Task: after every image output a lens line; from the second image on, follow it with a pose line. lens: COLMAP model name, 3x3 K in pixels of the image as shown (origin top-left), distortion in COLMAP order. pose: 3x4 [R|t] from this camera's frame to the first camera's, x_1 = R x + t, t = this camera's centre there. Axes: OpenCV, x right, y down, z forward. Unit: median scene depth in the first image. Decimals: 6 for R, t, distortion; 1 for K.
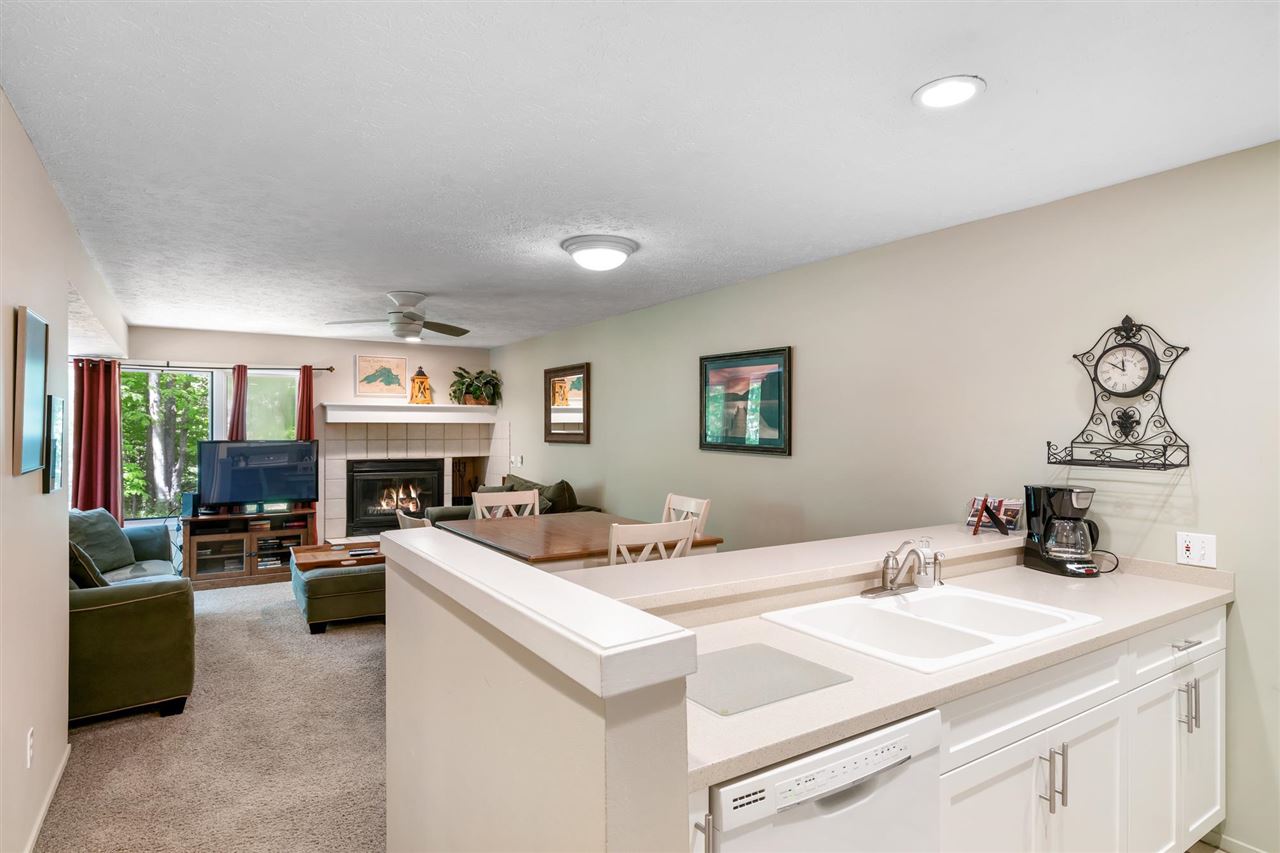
lens RADIAL K [[699.1, 0, 642.0], [0, 699.1, 426.4], [0, 0, 1]] dist [0.004054, 0.004976]
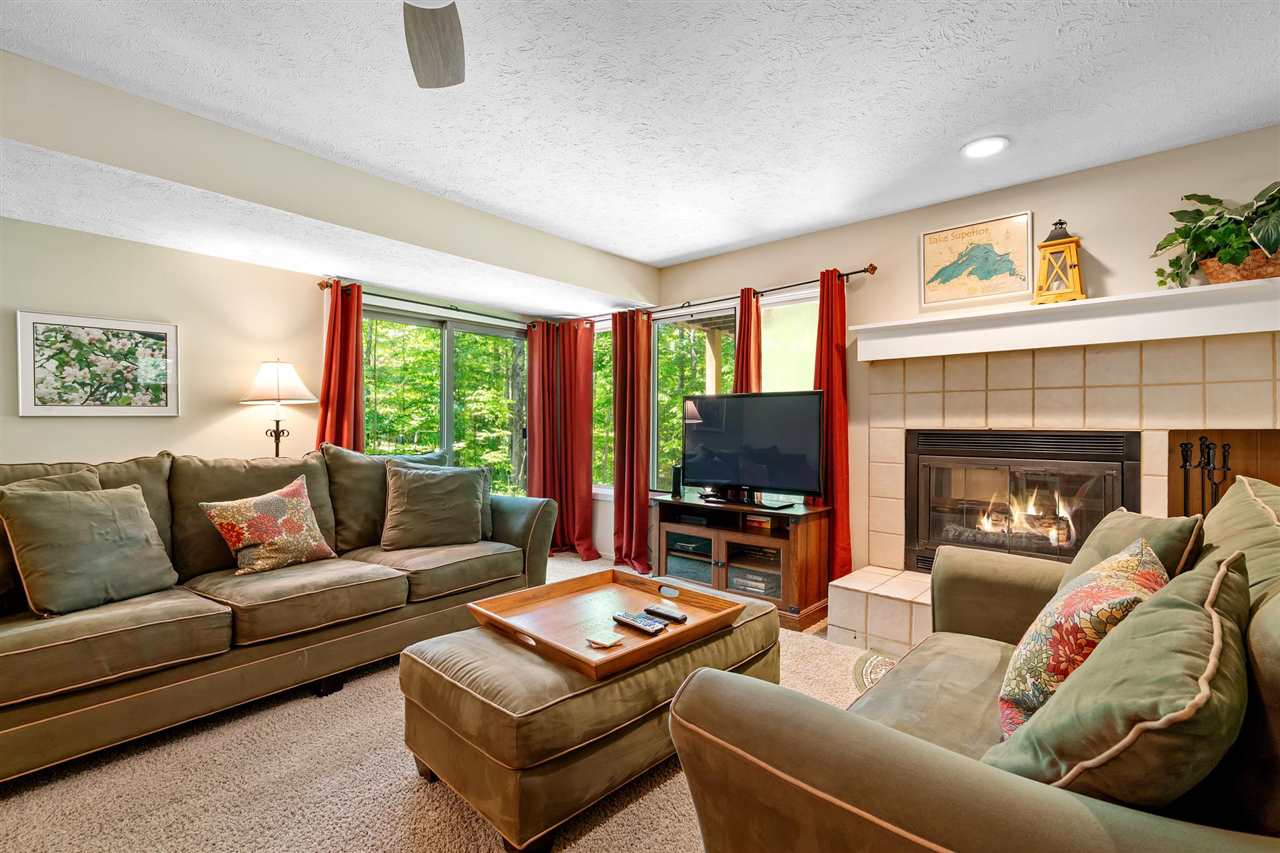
lens RADIAL K [[579.2, 0, 648.4], [0, 579.2, 422.8], [0, 0, 1]] dist [-0.005259, 0.002892]
pose [[0.272361, -0.007702, -0.962164, -0.098866], [0.000911, 0.999970, -0.007747, 0.110032], [0.962195, 0.001233, 0.272360, 1.636877]]
